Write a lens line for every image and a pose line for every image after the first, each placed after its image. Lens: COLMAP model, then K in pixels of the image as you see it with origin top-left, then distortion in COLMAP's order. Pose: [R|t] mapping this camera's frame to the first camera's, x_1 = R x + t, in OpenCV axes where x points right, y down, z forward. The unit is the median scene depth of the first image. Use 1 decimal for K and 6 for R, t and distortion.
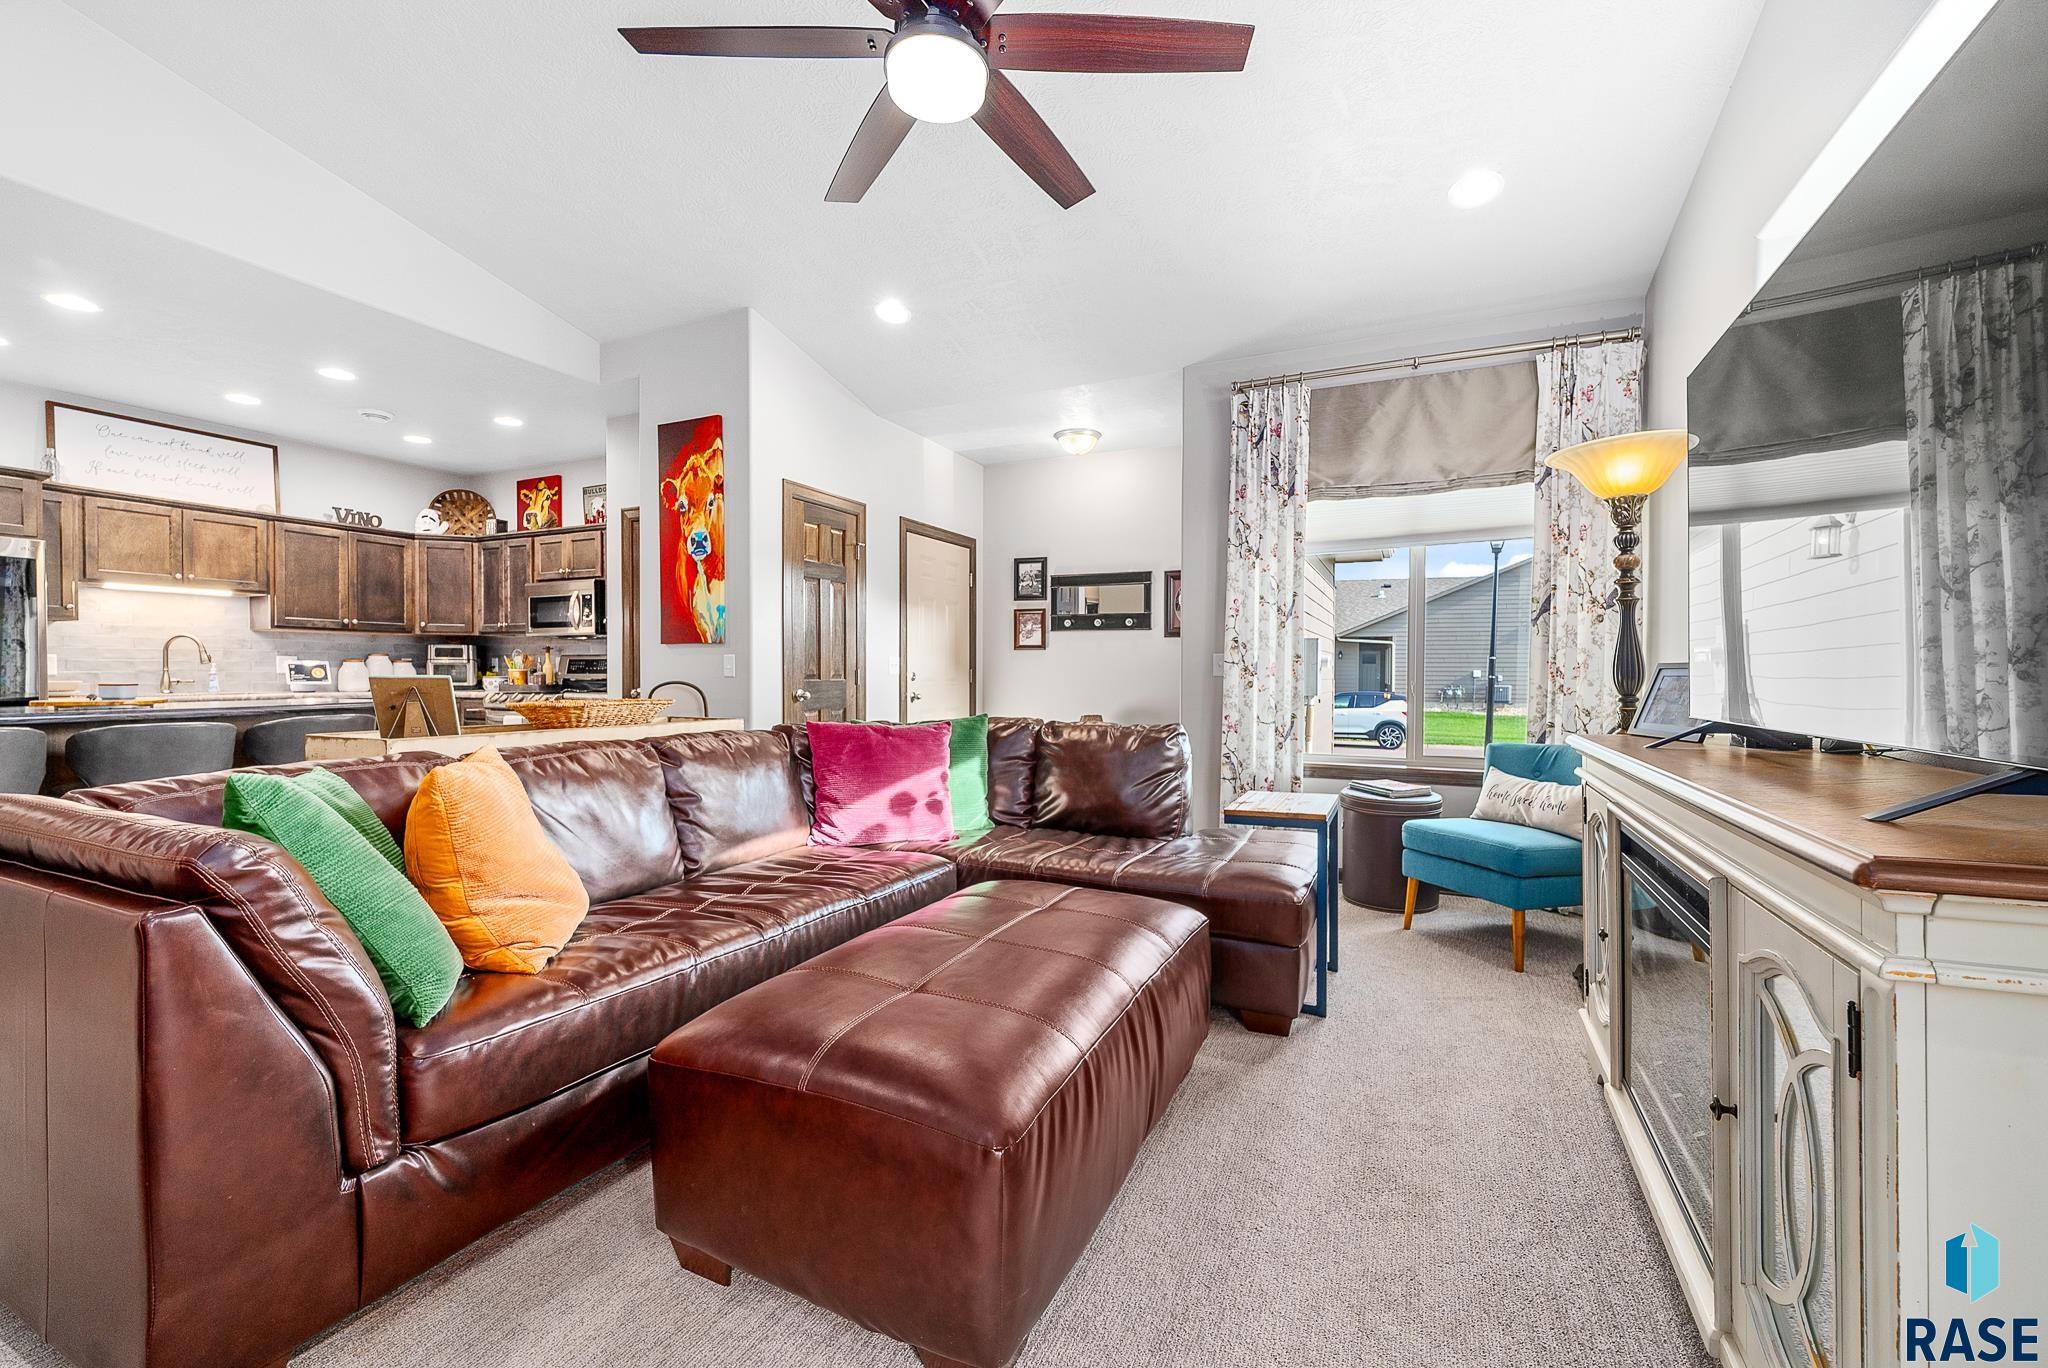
lens RADIAL K [[846.2, 0, 1030.0], [0, 846.2, 689.4], [0, 0, 1]] dist [-0.001163, -0.000835]
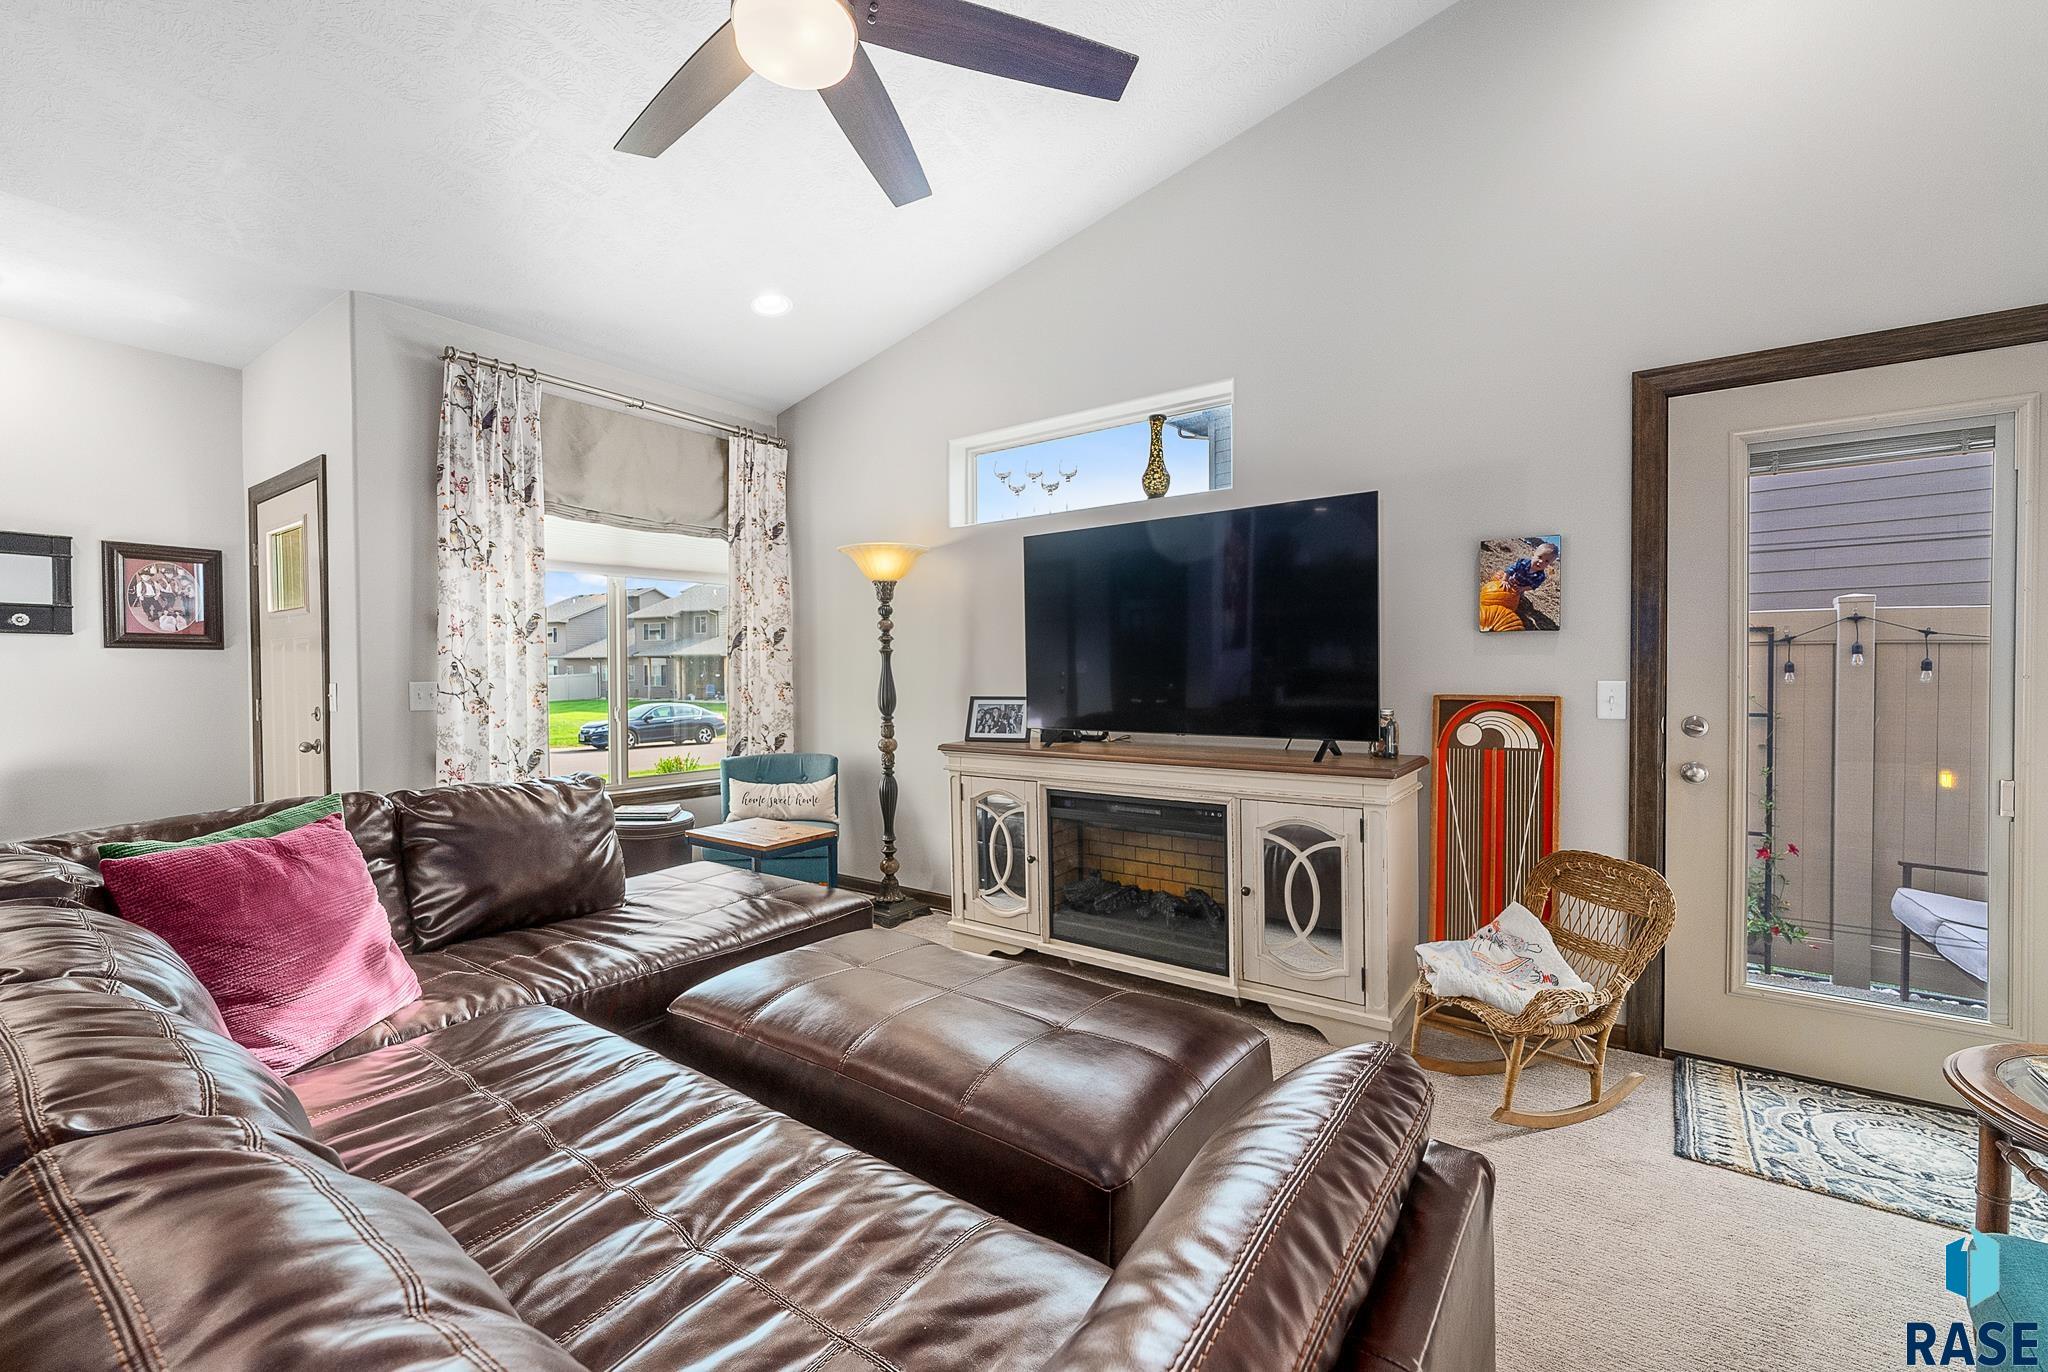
lens RADIAL K [[846.2, 0, 1026.5], [0, 846.2, 687.3], [0, 0, 1]] dist [-0.001163, -0.000835]
pose [[0.189144, -0.020719, 0.981731, -0.415493], [0.022815, 0.999600, 0.016700, -0.035951], [-0.981684, 0.019239, 0.189542, 0.286663]]
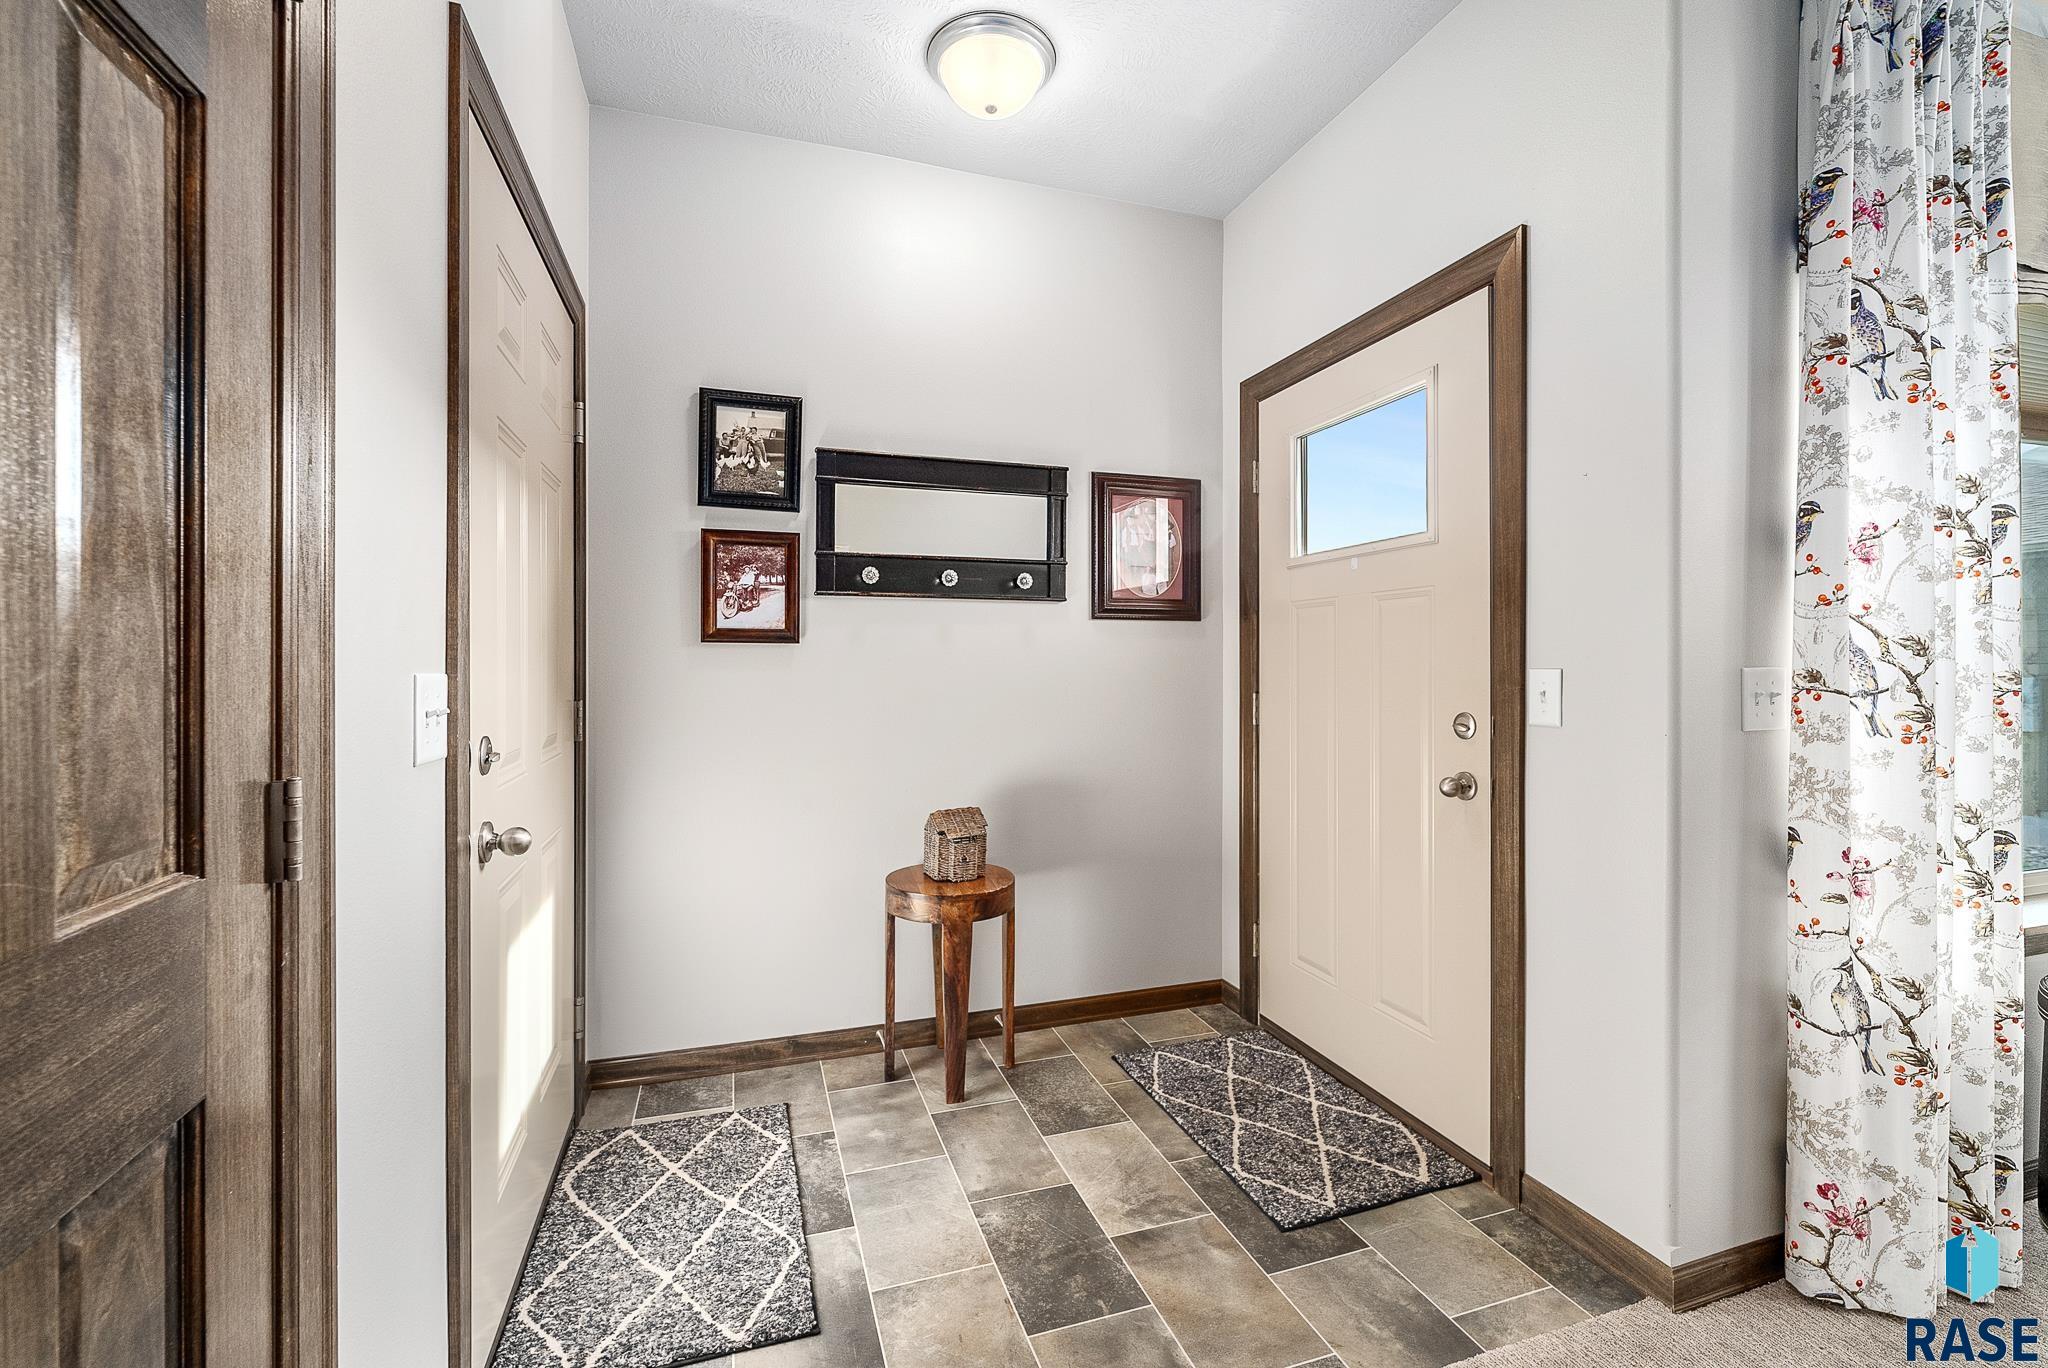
lens RADIAL K [[846.2, 0, 1005.6], [0, 846.2, 666.8], [0, 0, 1]] dist [-0.001163, -0.000835]
pose [[0.737629, -0.006573, 0.675174, -0.232467], [0.017287, 0.999809, -0.009153, -0.042800], [-0.674984, 0.018423, 0.737602, 0.906791]]
